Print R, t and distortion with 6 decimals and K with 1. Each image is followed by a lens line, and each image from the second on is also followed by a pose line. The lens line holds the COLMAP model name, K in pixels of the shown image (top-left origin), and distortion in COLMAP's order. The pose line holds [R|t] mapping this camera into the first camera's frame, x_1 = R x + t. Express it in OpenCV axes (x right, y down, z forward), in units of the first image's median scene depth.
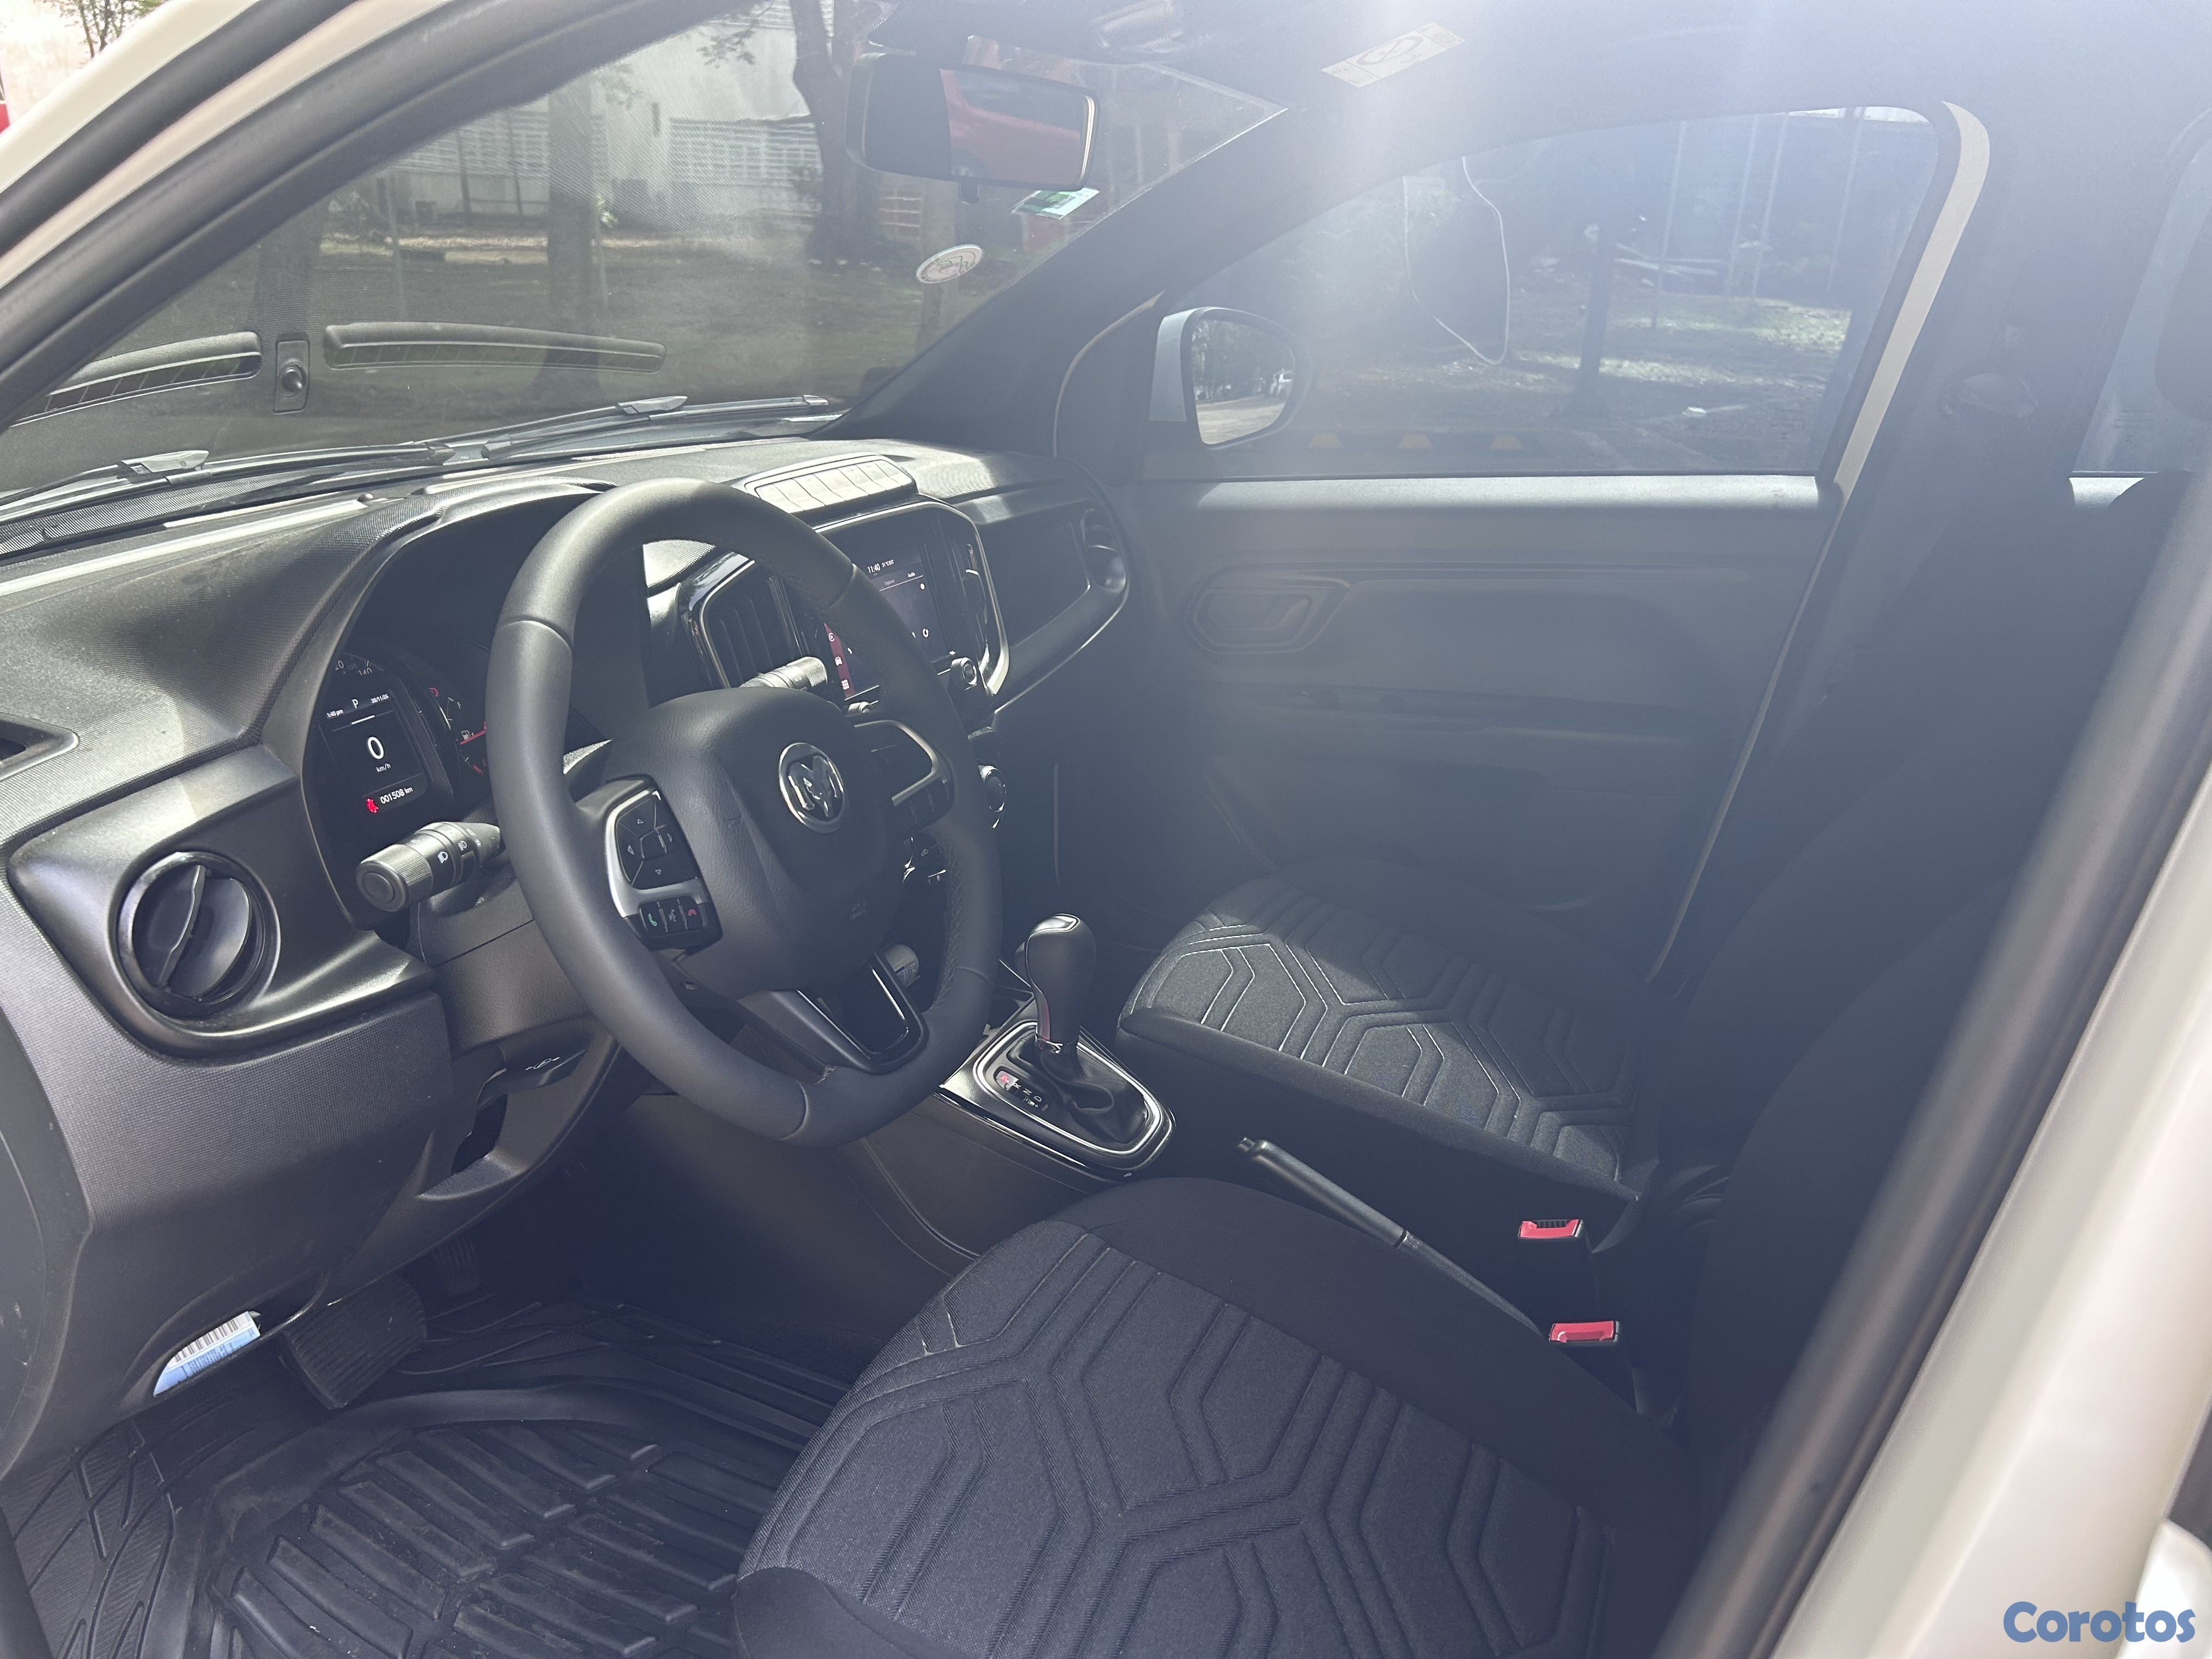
lens RADIAL K [[1686.5, 0, 1113.0], [0, 1686.5, 834.7], [0, 0, 1]] dist [0.040627, -0.036575]
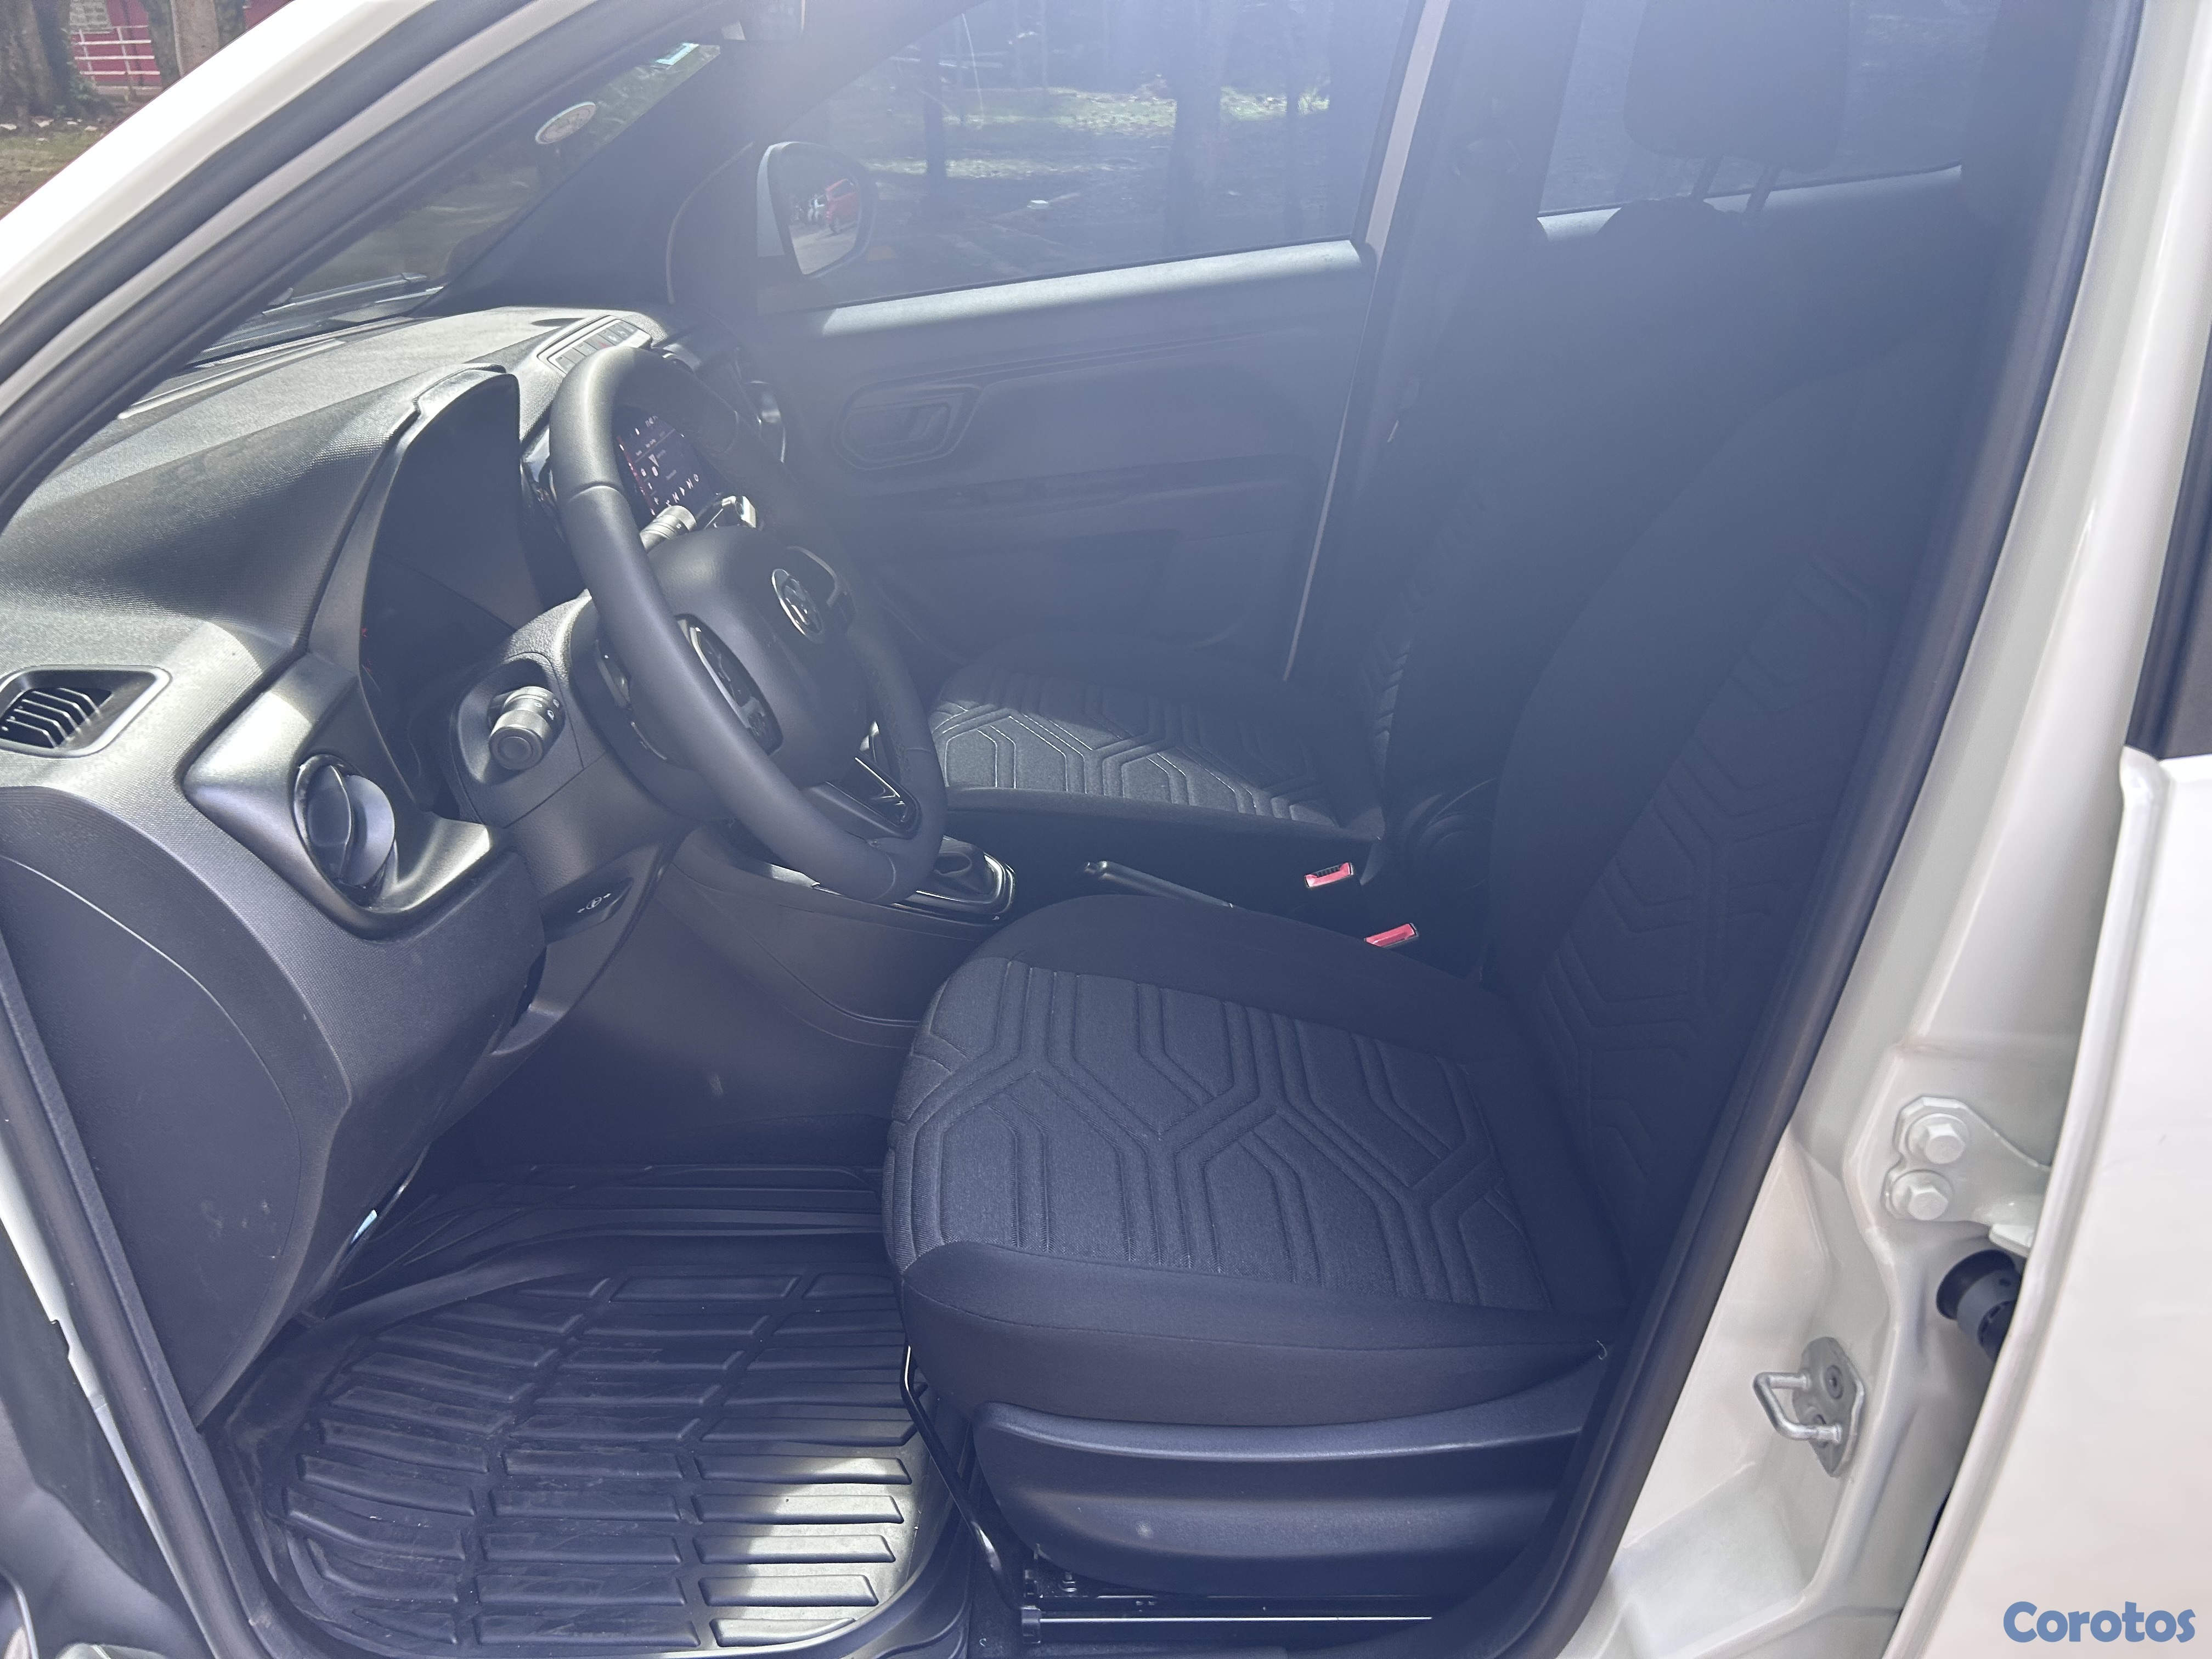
lens RADIAL K [[1673.8, 0, 1108.5], [0, 1673.8, 790.2], [0, 0, 1]] dist [0.084290, -0.100873]
pose [[0.922141, -0.219037, 0.318872, -0.273800], [0.194634, 0.975033, 0.106903, 0.008830], [-0.334327, -0.036516, 0.941750, -0.104255]]
